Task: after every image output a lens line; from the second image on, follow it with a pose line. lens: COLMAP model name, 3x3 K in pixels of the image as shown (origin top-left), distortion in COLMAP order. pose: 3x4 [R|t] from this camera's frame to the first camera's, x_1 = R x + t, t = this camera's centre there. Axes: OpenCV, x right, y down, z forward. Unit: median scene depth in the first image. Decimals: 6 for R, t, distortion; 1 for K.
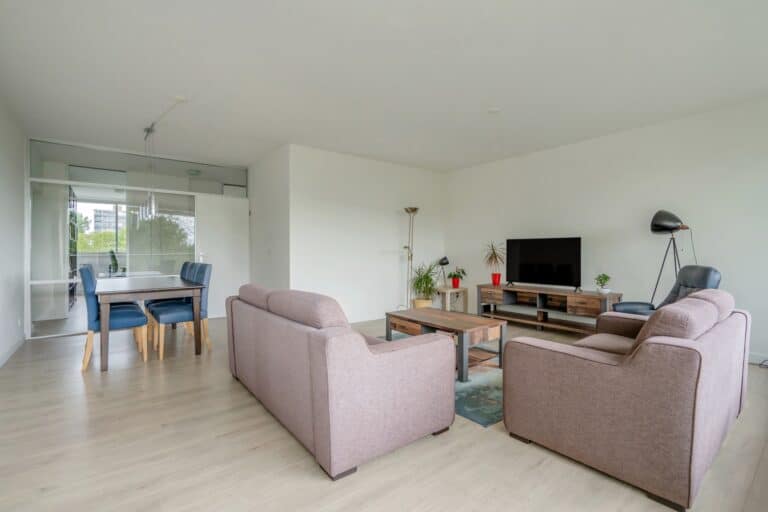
lens RADIAL K [[351.7, 0, 386.7], [0, 351.7, 250.2], [0, 0, 1]] dist [0.005227, -0.002127]
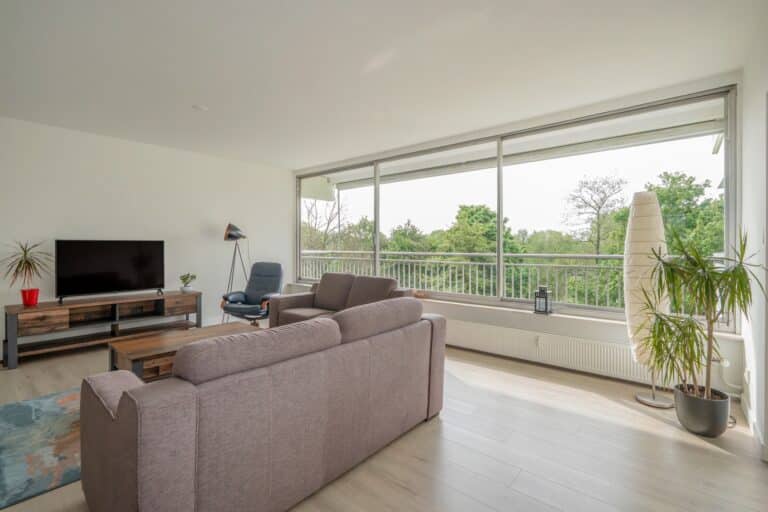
lens RADIAL K [[351.7, 0, 374.7], [0, 351.7, 247.5], [0, 0, 1]] dist [0.005227, -0.002127]
pose [[-0.188994, 0.000363, 0.981978, -0.498357], [0.004736, 0.999989, 0.000541, -0.011822], [-0.981967, 0.004753, -0.188993, 0.495043]]
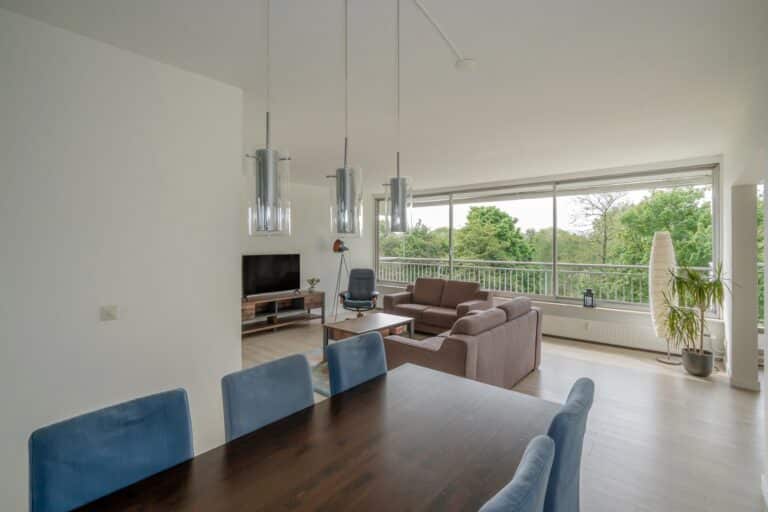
lens RADIAL K [[351.7, 0, 378.4], [0, 351.7, 242.6], [0, 0, 1]] dist [0.005227, -0.002127]
pose [[-0.192301, 0.005498, 0.981321, -0.742624], [0.004956, 0.999977, -0.004631, -0.061100], [-0.981324, 0.003973, -0.192324, 0.812793]]
